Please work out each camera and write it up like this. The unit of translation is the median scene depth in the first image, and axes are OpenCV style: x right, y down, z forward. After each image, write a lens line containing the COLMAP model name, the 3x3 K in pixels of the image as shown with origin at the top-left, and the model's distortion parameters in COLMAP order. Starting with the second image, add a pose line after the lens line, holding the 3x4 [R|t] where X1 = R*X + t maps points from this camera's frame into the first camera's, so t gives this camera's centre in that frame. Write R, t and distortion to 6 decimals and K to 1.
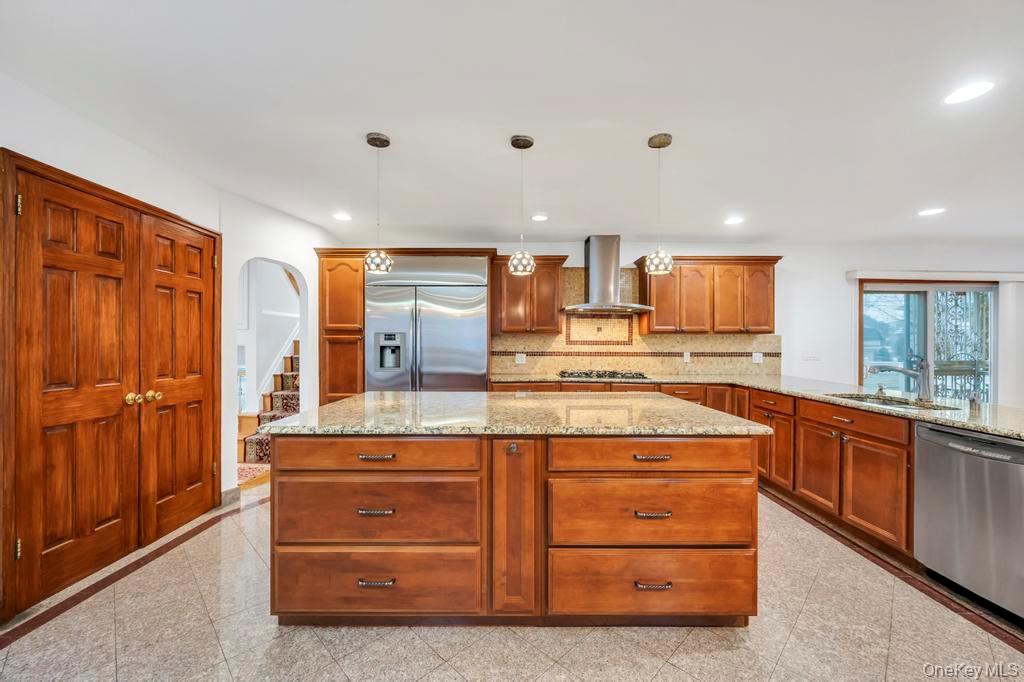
lens RADIAL K [[409.6, 0, 506.4], [0, 409.6, 345.6], [0, 0, 1]] dist [-0.001578, -0.000484]
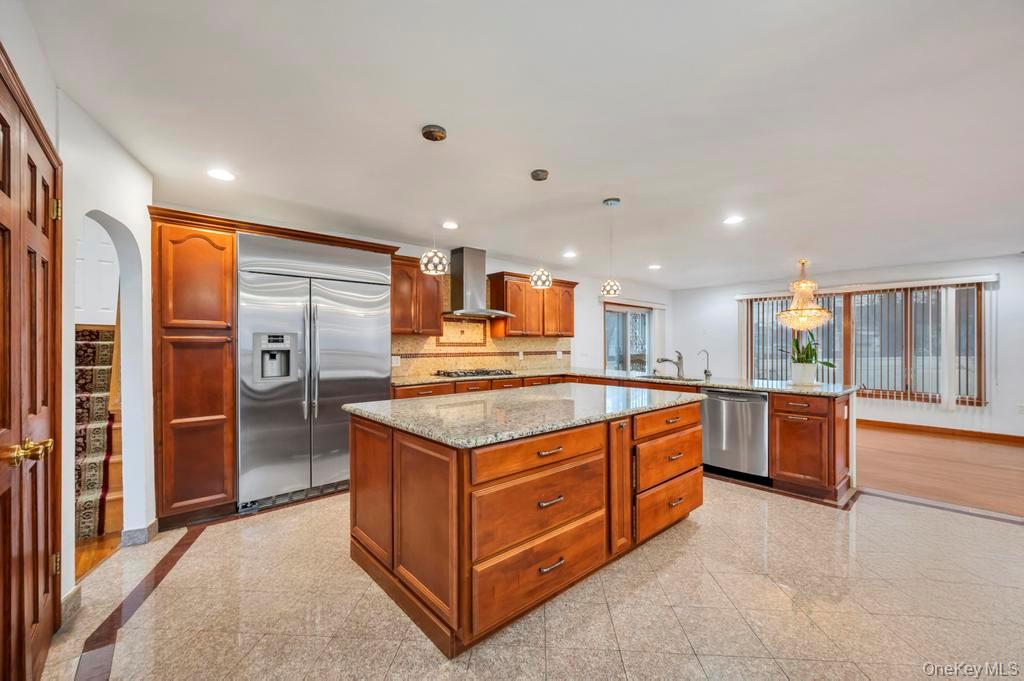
lens RADIAL K [[409.6, 0, 517.0], [0, 409.6, 342.3], [0, 0, 1]] dist [-0.001578, -0.000484]
pose [[0.745885, -0.000784, 0.666074, -0.454283], [0.004898, 0.999979, -0.004308, -0.008098], [-0.666056, 0.006476, 0.745873, 0.094223]]
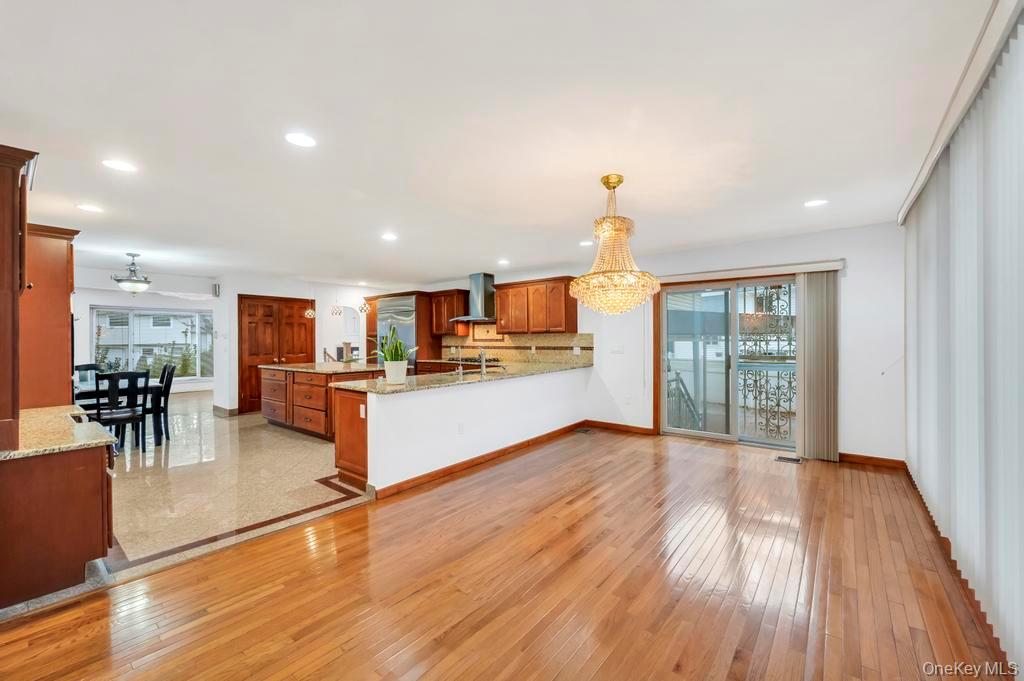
lens RADIAL K [[409.6, 0, 516.0], [0, 409.6, 341.7], [0, 0, 1]] dist [-0.001578, -0.000484]
pose [[0.782281, -0.005926, -0.622898, 1.481317], [0.006617, 0.999977, -0.001204, 0.000803], [0.622891, -0.003180, 0.782303, -0.188546]]
